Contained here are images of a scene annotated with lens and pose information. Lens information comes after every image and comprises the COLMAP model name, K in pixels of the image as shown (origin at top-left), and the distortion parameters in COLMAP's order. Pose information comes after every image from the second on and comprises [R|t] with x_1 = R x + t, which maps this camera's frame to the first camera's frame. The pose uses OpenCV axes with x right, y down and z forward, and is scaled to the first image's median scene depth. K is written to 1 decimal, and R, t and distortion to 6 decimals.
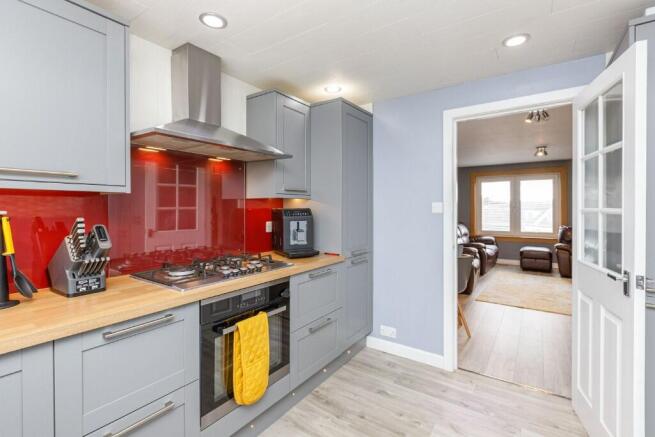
lens RADIAL K [[302.4, 0, 327.9], [0, 302.4, 214.6], [0, 0, 1]] dist [0.003469, -0.000030]
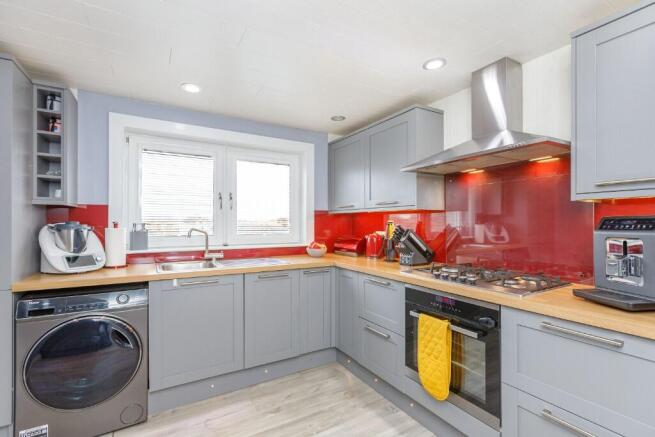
lens RADIAL K [[302.4, 0, 328.1], [0, 302.4, 219.0], [0, 0, 1]] dist [0.003469, -0.000030]
pose [[-0.405211, 0.001188, -0.914222, 0.839977], [-0.010820, 0.999923, 0.006095, -0.019394], [0.914159, 0.012362, -0.405167, 1.006578]]
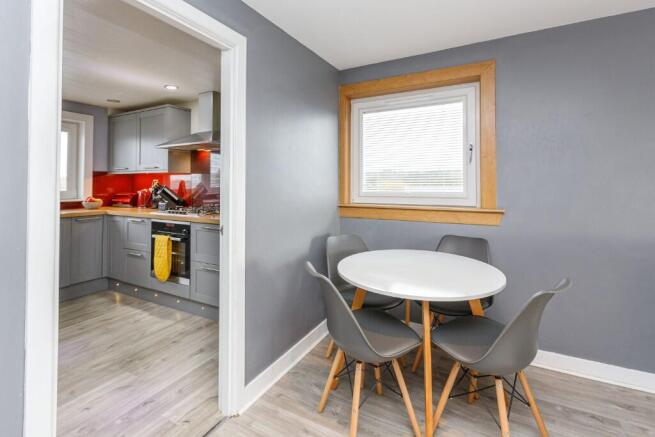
lens RADIAL K [[302.4, 0, 326.9], [0, 302.4, 178.0], [0, 0, 1]] dist [0.003469, -0.000030]
pose [[0.127108, -0.007964, -0.991857, 1.639723], [-0.023461, 0.999664, -0.011033, -0.025345], [0.991611, 0.024672, 0.126879, 1.633769]]
